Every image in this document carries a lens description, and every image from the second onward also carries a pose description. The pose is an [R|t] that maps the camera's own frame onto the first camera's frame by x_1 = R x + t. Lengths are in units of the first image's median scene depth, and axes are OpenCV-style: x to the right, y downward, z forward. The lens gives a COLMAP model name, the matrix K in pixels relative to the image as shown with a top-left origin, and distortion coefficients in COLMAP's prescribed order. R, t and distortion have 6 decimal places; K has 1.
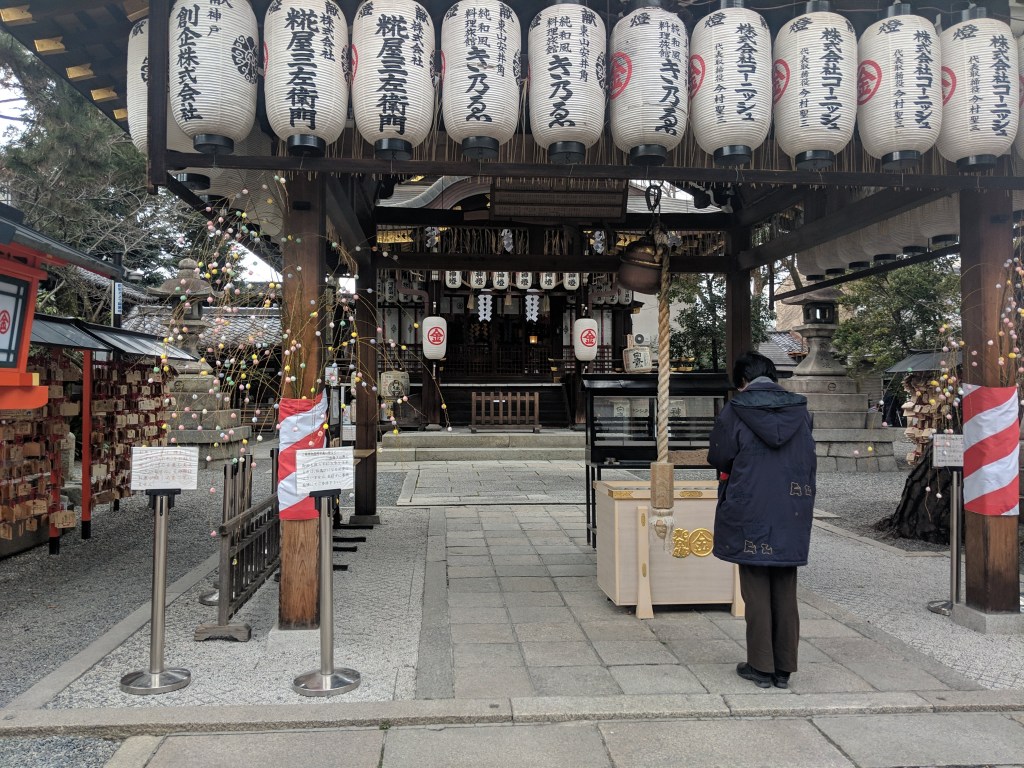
lens RADIAL K [[824.0, 0, 509.5], [0, 824.0, 359.1], [0, 0, 1]] dist [-0.002885, 0.002468]
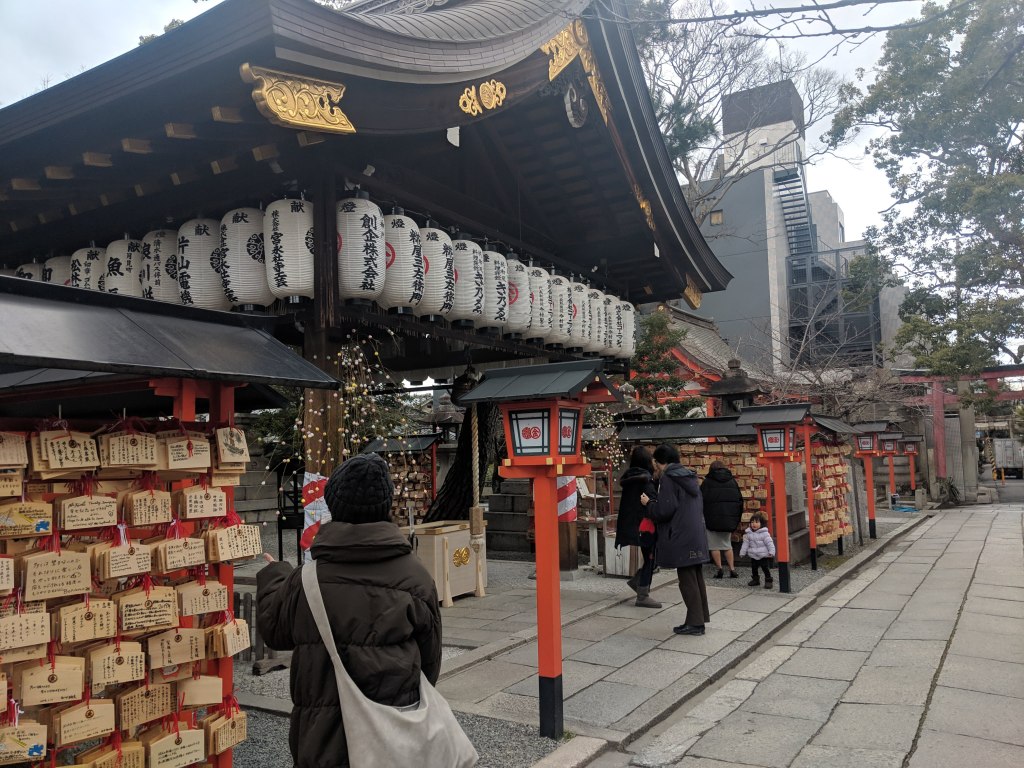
lens RADIAL K [[837.4, 0, 512.0], [0, 837.4, 384.0], [0, 0, 1]] dist [0.077914, -0.156042]
pose [[0.563981, 0.052456, 0.824120, -1.328165], [0.000288, 0.997968, -0.063719, -0.020228], [-0.825788, 0.036174, 0.562820, -0.060627]]
